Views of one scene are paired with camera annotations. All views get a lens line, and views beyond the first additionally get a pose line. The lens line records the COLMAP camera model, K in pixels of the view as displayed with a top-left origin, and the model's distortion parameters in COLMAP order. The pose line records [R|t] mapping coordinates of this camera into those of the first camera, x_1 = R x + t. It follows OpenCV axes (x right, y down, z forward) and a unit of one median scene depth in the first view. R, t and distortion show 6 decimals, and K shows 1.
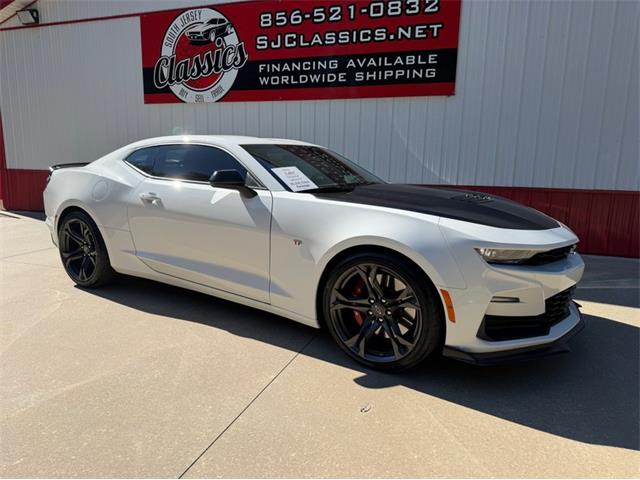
lens RADIAL K [[453.1, 0, 320.0], [0, 453.1, 240.0], [0, 0, 1]] dist [0.029106, -0.037903]
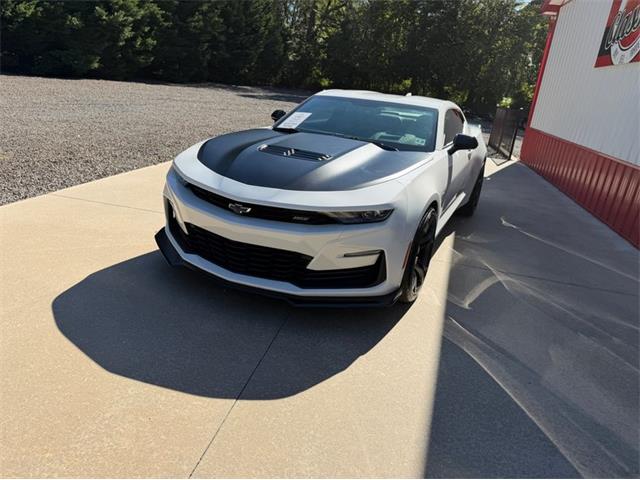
lens RADIAL K [[454.1, 0, 316.6], [0, 454.1, 240.1], [0, 0, 1]] dist [0.011637, -0.015967]
pose [[0.122306, 0.324695, -0.937878, 0.648124], [-0.272623, 0.919614, 0.282820, -0.100914], [0.954315, 0.221096, 0.200994, 0.423264]]
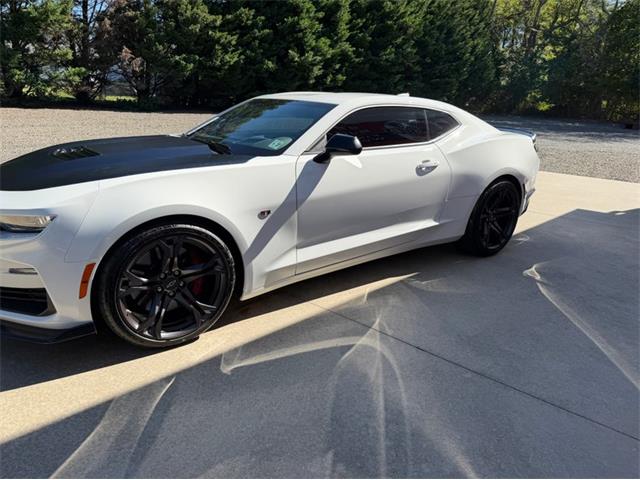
lens RADIAL K [[453.1, 0, 320.0], [0, 453.1, 240.0], [0, 0, 1]] dist [0.029106, -0.037903]
pose [[-0.344601, 0.251357, -0.904472, 0.490082], [-0.212016, 0.917753, 0.335825, -0.161156], [0.914494, 0.307489, -0.262967, 0.824086]]
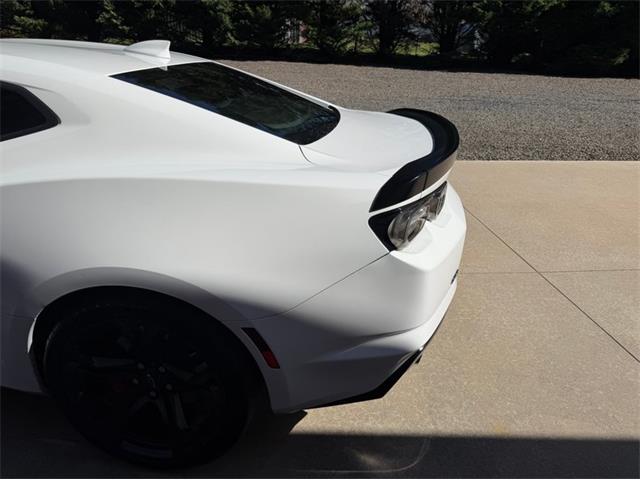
lens RADIAL K [[454.1, 0, 316.6], [0, 454.1, 240.1], [0, 0, 1]] dist [0.011637, -0.015967]
pose [[-0.903721, 0.130911, -0.407616, -0.158699], [-0.122755, 0.832890, 0.539652, -0.226725], [0.410146, 0.537732, -0.736630, 1.036136]]
